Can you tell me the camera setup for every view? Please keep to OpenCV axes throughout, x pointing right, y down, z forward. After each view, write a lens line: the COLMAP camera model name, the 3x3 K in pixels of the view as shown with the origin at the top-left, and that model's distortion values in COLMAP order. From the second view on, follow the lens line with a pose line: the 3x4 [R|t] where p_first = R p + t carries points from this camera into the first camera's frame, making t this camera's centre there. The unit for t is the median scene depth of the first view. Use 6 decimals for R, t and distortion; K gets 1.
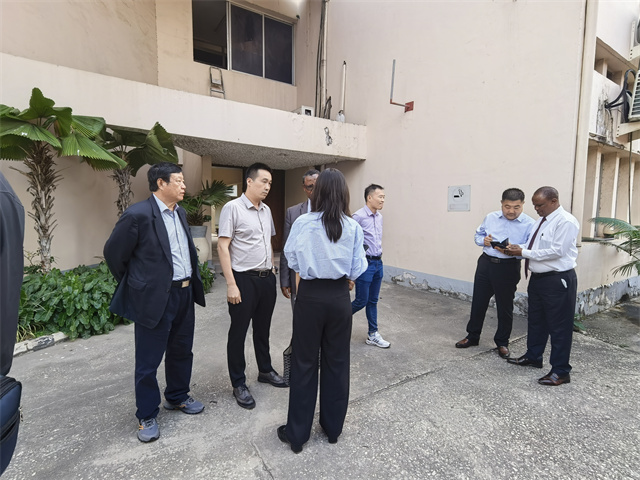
lens RADIAL K [[330.7, 0, 320.0], [0, 330.7, 240.0], [0, 0, 1]] dist [-0.003350, -0.000201]
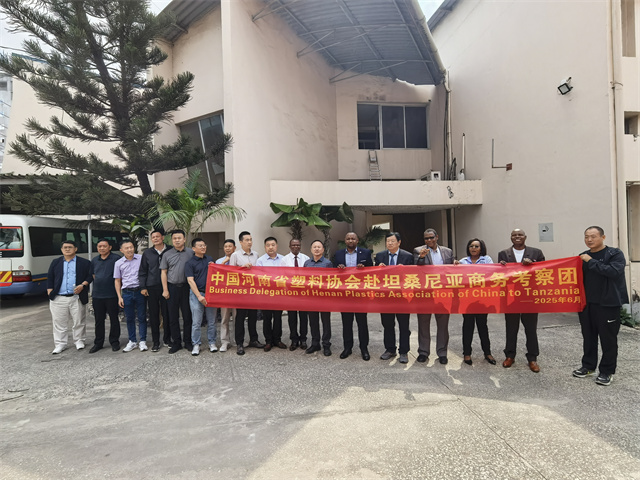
lens RADIAL K [[330.7, 0, 320.0], [0, 330.7, 240.0], [0, 0, 1]] dist [-0.003350, -0.000201]
pose [[0.898310, -0.042869, -0.437267, 0.112874], [0.004379, 0.996053, -0.088657, 0.016770], [0.439341, 0.077726, 0.894951, -0.430407]]
